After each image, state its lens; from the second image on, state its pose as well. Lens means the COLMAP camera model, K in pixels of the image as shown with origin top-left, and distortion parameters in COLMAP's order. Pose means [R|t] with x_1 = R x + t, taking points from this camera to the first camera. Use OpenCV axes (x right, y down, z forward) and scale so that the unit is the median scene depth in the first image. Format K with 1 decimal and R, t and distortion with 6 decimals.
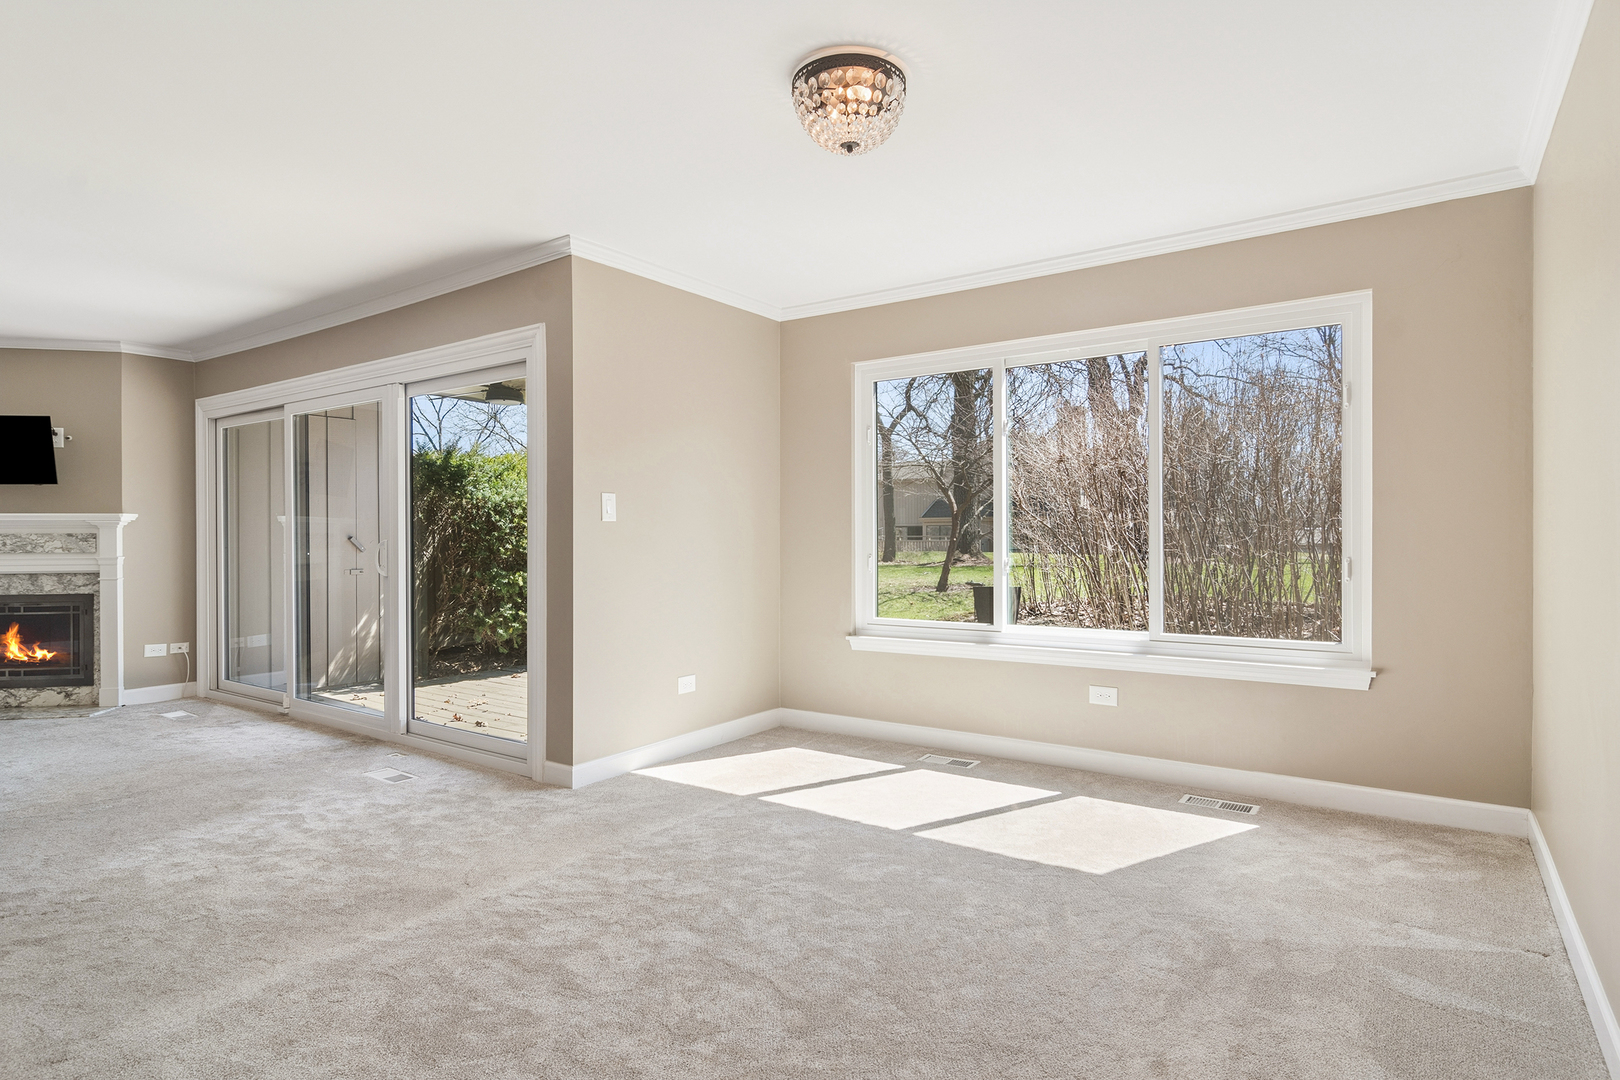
lens RADIAL K [[866.2, 0, 810.0], [0, 866.2, 540.0], [0, 0, 1]] dist [0.000155, 0.000888]
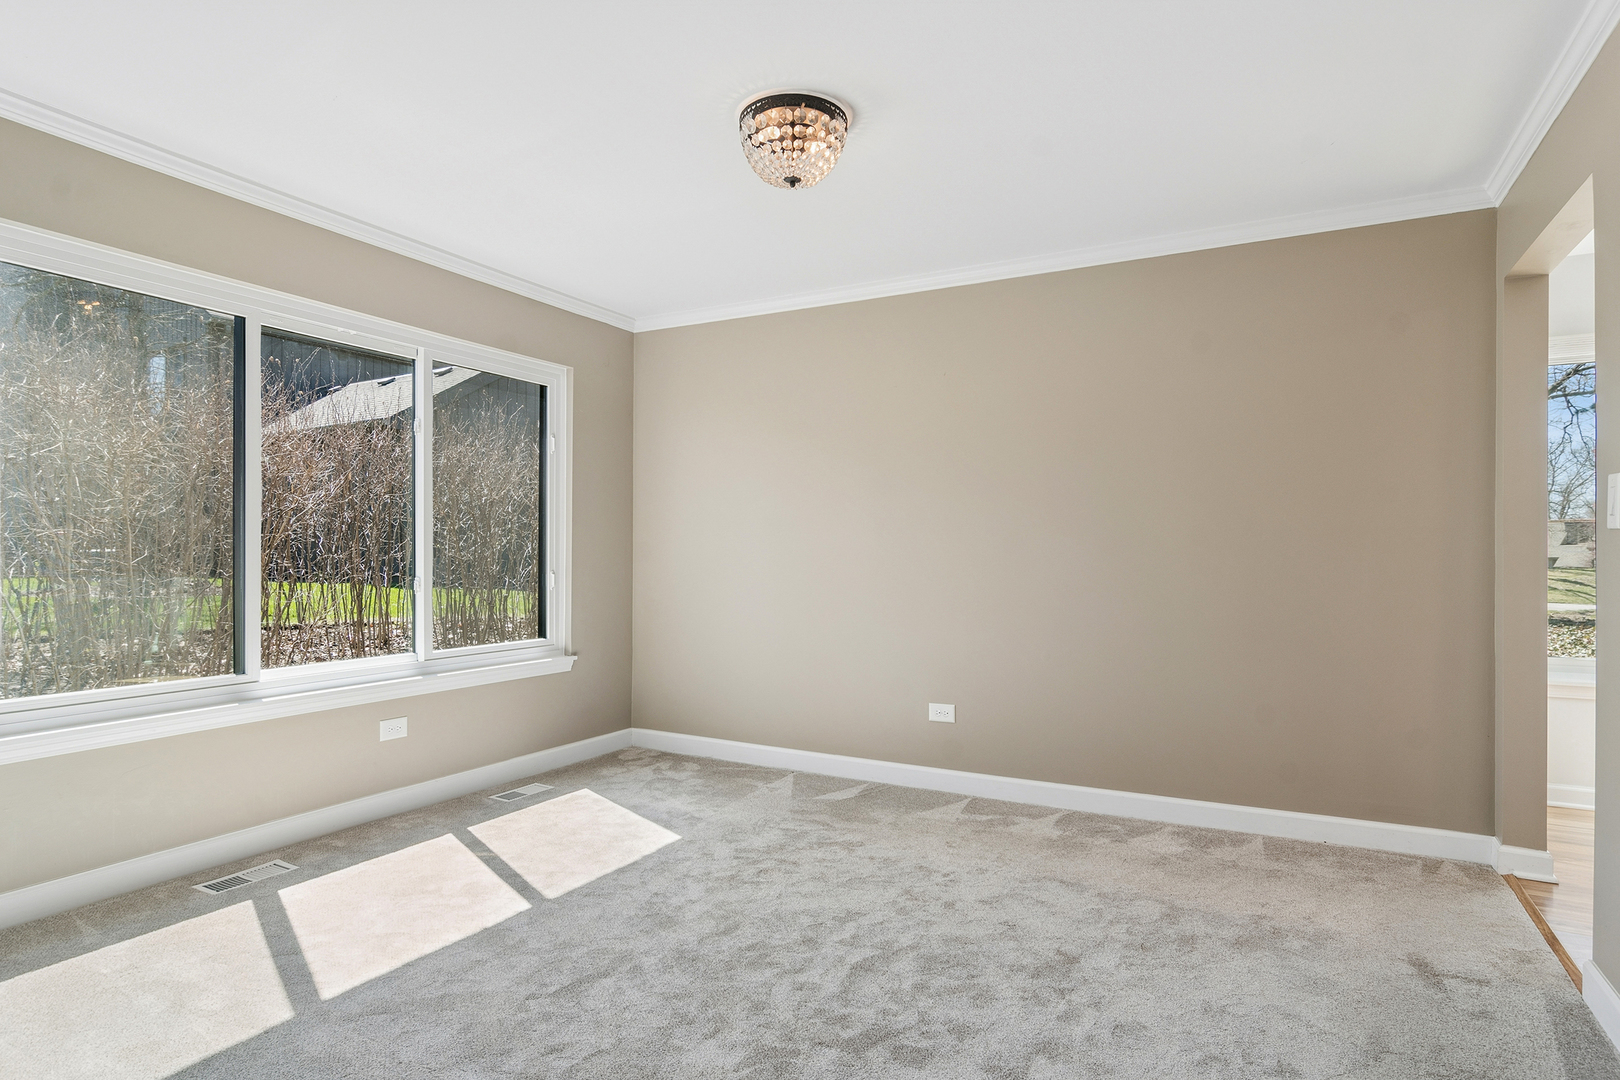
lens RADIAL K [[867.2, 0, 811.6], [0, 867.2, 551.0], [0, 0, 1]] dist [0.002755, 0.001639]
pose [[-0.111892, 0.010060, 0.993669, -0.712108], [0.000420, 0.999949, -0.010076, 0.005082], [-0.993720, -0.000710, -0.111890, 0.782844]]
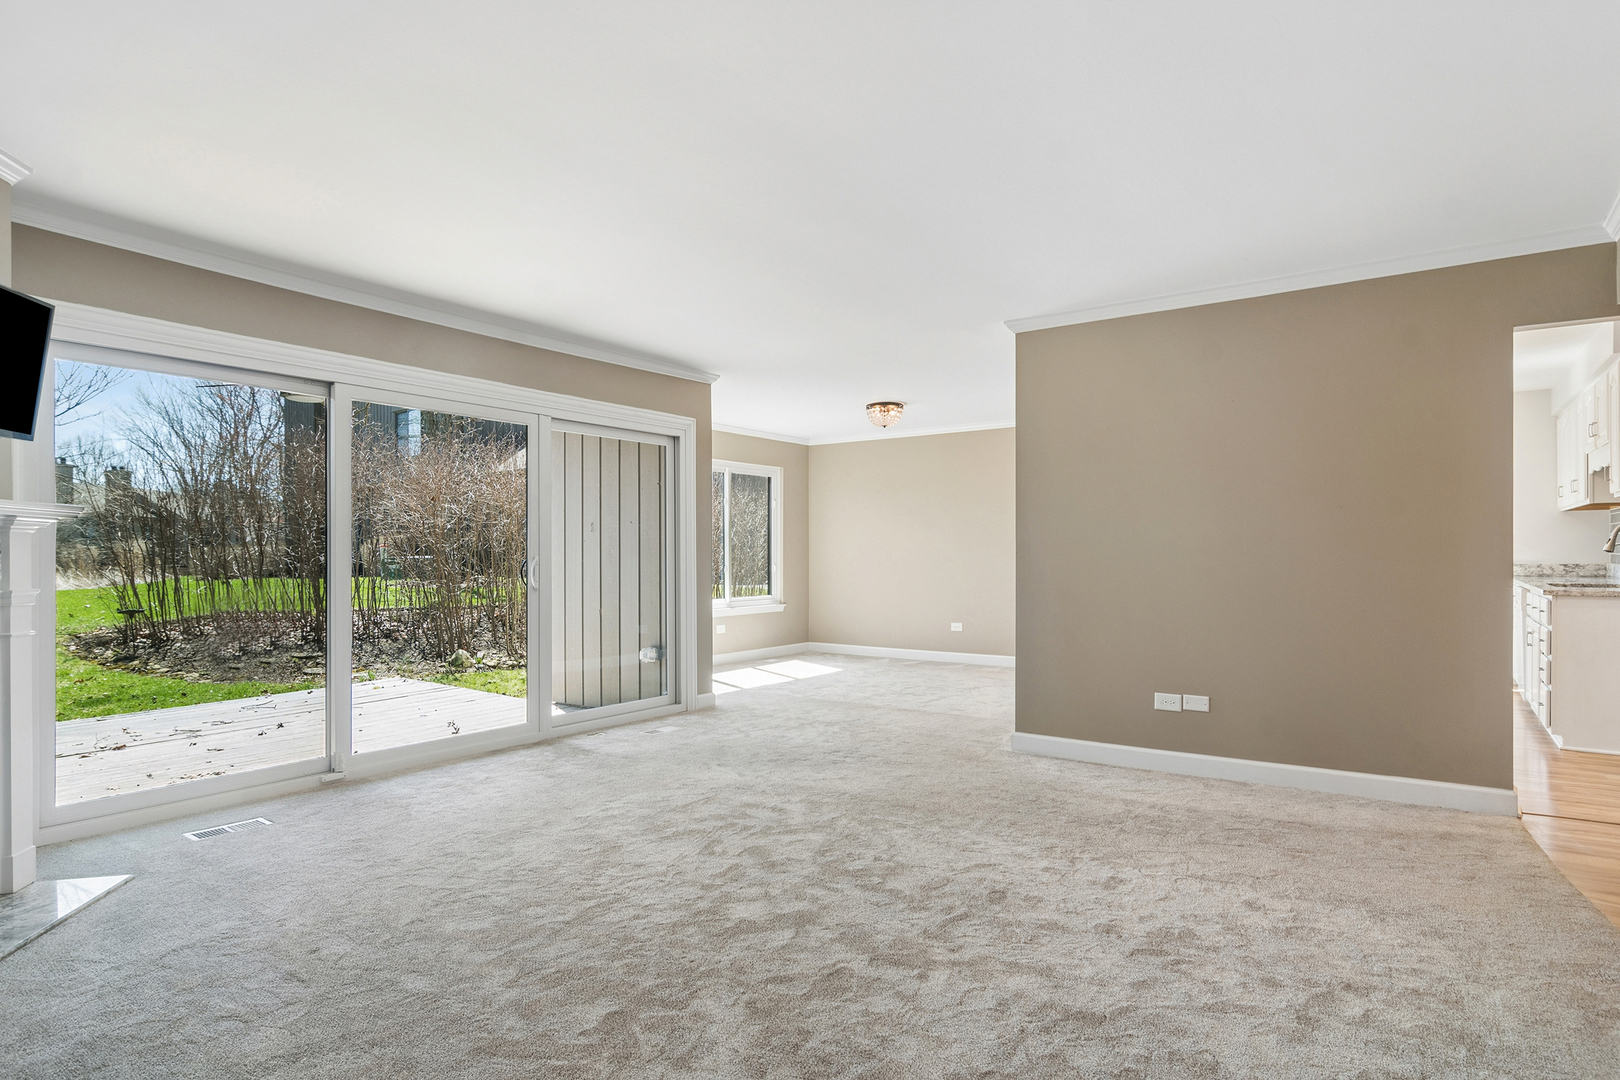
lens RADIAL K [[867.2, 0, 811.6], [0, 867.2, 551.0], [0, 0, 1]] dist [0.002755, 0.001639]
pose [[0.010878, 0.009497, 0.999896, -2.151279], [0.007192, 0.999928, -0.009576, 0.009461], [-0.999915, 0.007295, 0.010809, 0.876907]]
